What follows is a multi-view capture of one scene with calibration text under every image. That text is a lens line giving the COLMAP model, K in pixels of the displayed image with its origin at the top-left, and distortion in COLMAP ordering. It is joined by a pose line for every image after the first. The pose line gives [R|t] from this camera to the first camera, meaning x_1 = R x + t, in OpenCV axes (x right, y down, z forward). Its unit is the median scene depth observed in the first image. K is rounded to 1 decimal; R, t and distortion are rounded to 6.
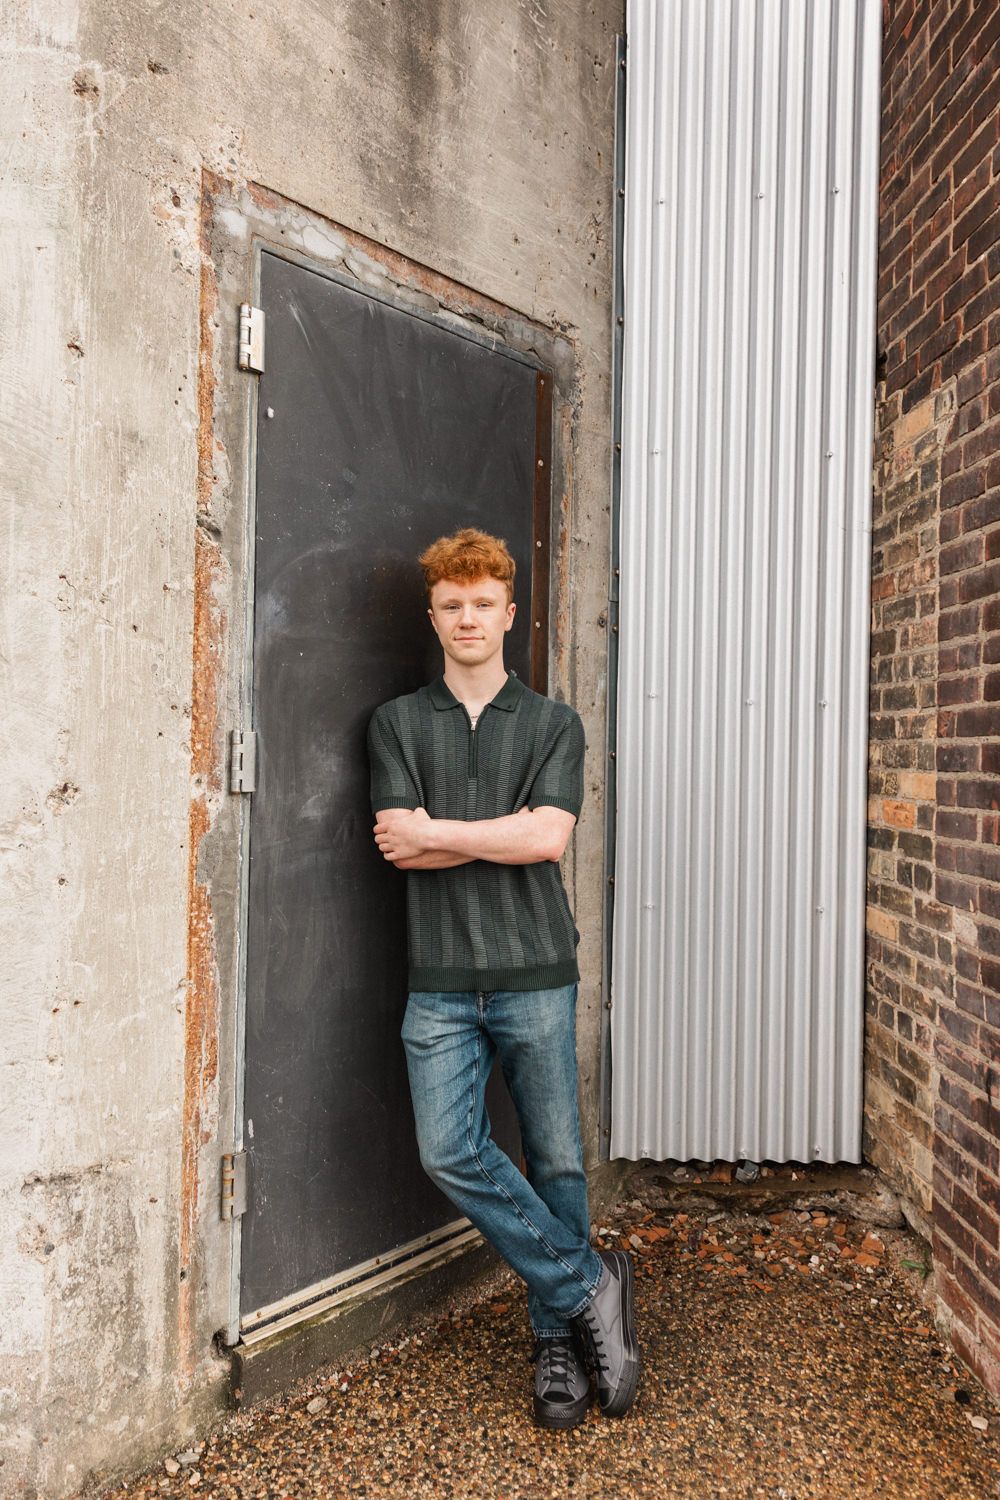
lens RADIAL K [[1043.0, 0, 490.3], [0, 1043.0, 749.1], [0, 0, 1]] dist [0.026161, -0.012612]
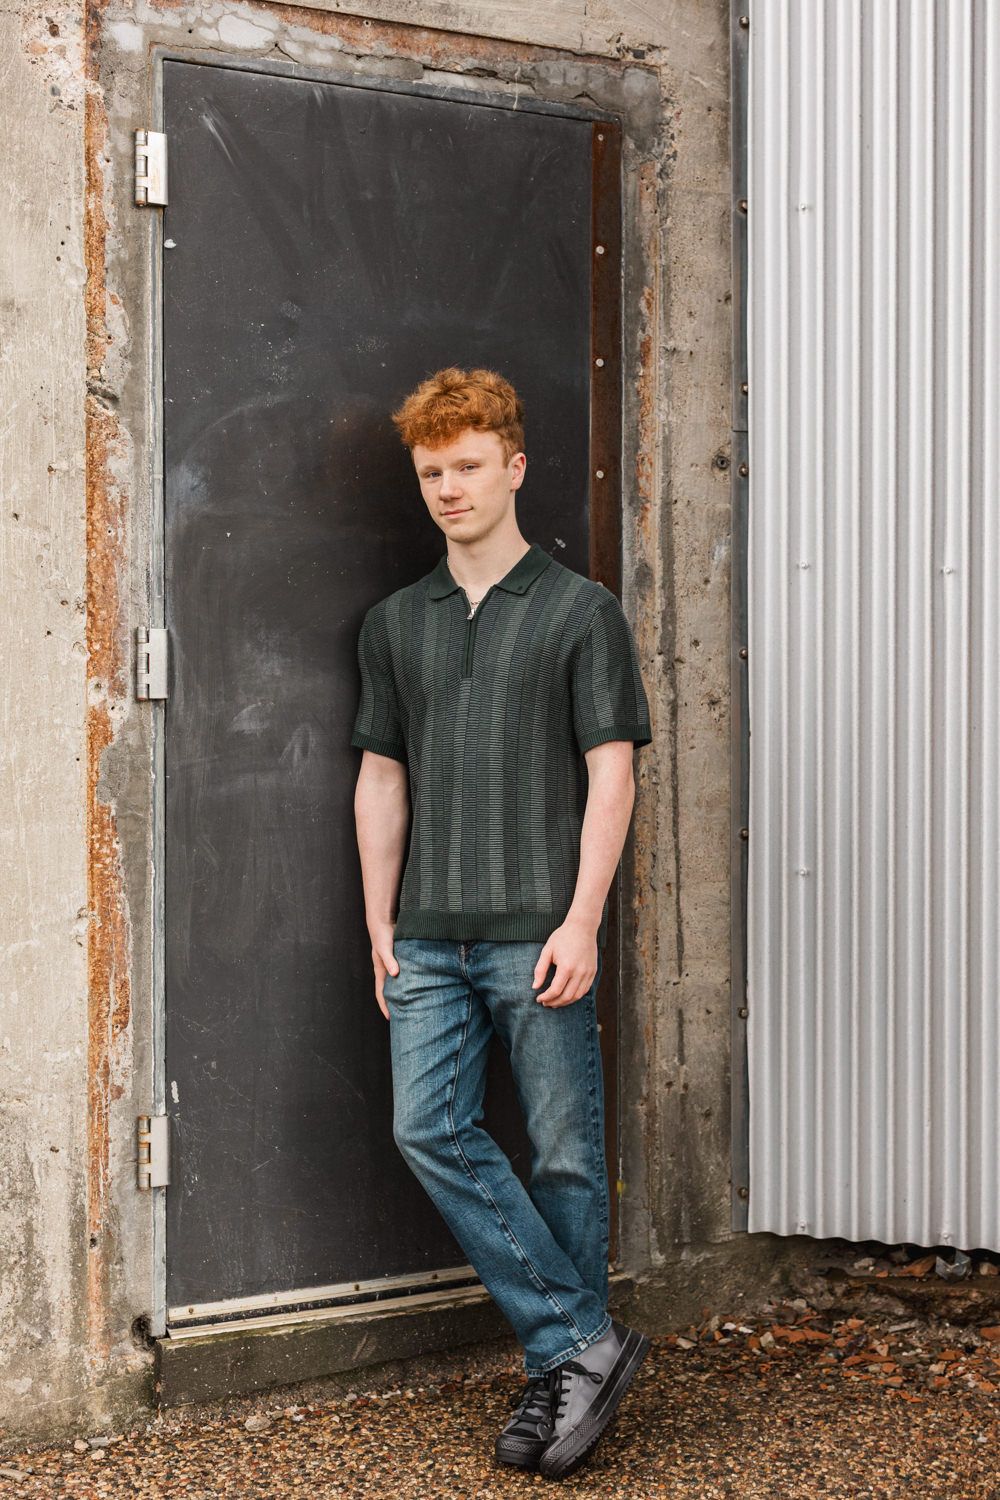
lens RADIAL K [[2148.8, 0, 471.2], [0, 2148.8, 730.7], [0, 0, 1]] dist [0.050696, 0.000000]
pose [[0.945540, -0.010311, -0.325344, 0.537881], [0.017648, 0.999652, 0.019610, 0.034072], [0.325028, -0.024284, 0.945393, -0.540777]]
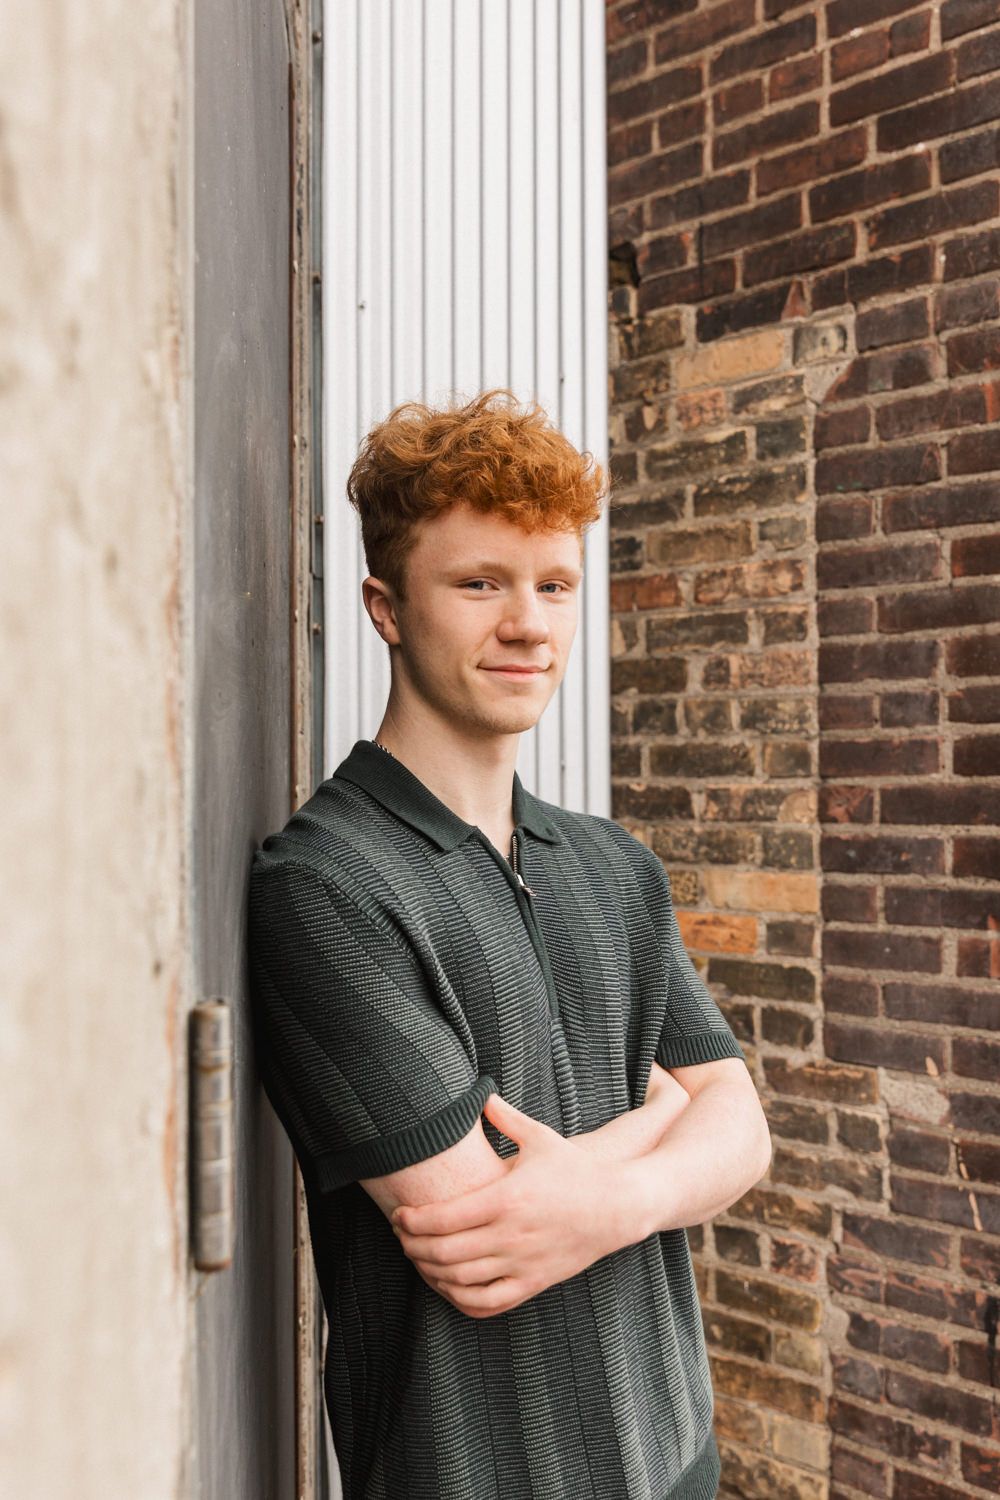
lens RADIAL K [[1281.4, 0, 493.7], [0, 1281.4, 746.2], [0, 0, 1]] dist [-0.006660, 0.011189]
pose [[0.661149, -0.012579, 0.750149, -0.388104], [0.020937, 0.999779, -0.001688, -0.072143], [-0.749962, 0.016821, 0.661267, 0.677782]]
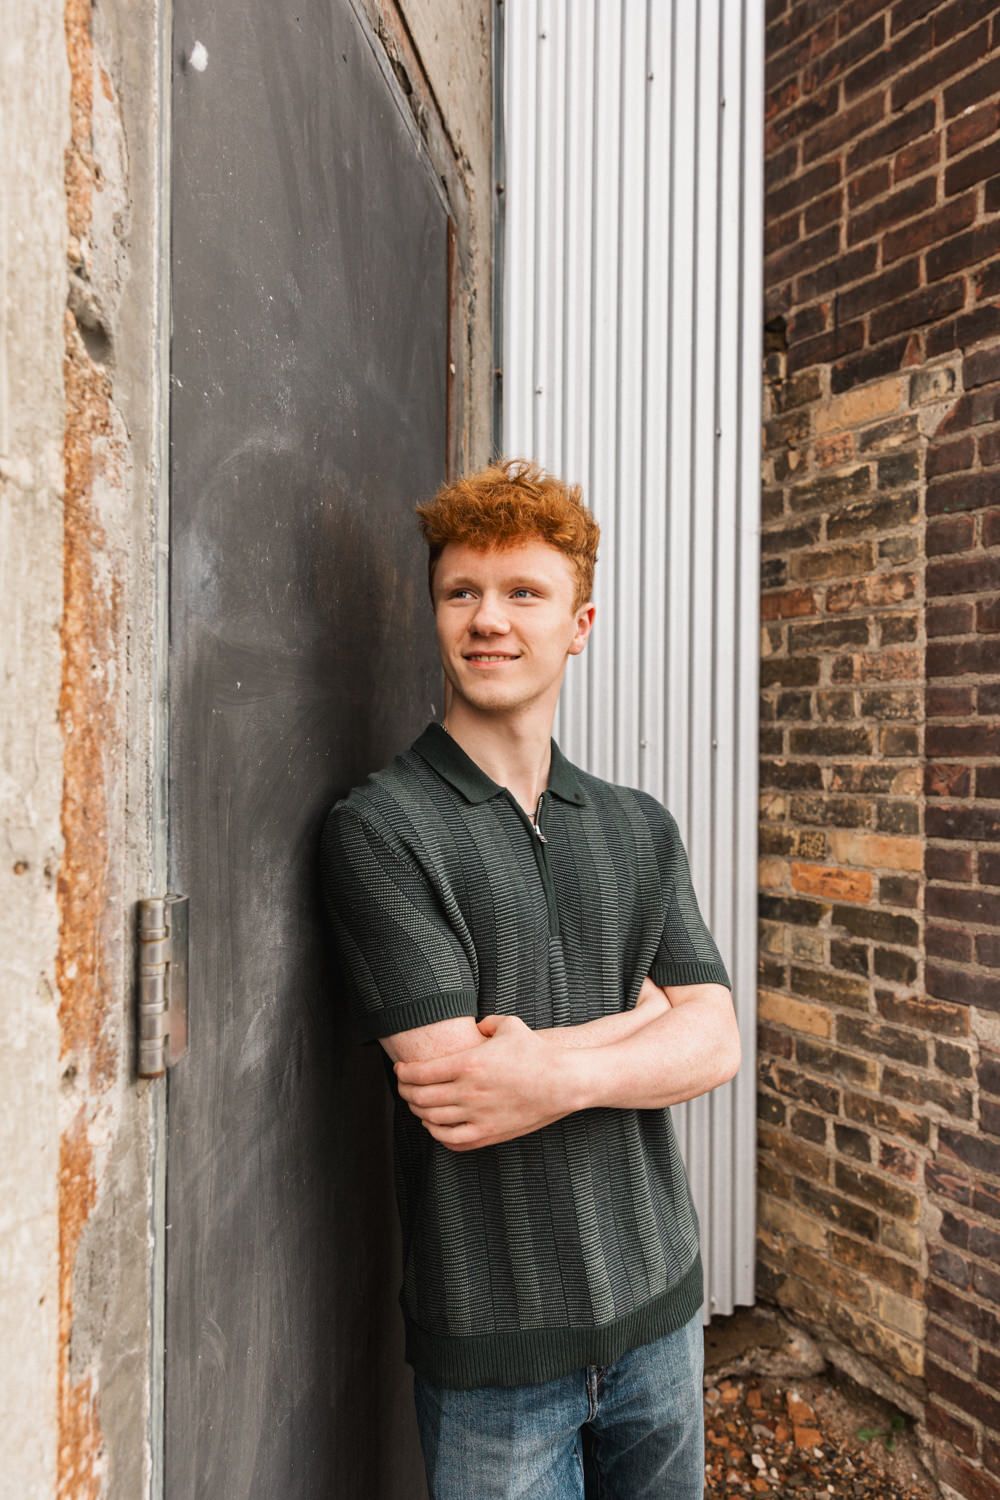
lens RADIAL K [[988.5, 0, 497.1], [0, 988.5, 749.8], [0, 0, 1]] dist [0.007166, 0.000113]
pose [[0.849067, -0.015383, 0.528062, -0.291822], [0.010709, 0.999872, 0.011909, -0.066117], [-0.528177, -0.004456, 0.849122, 0.588041]]
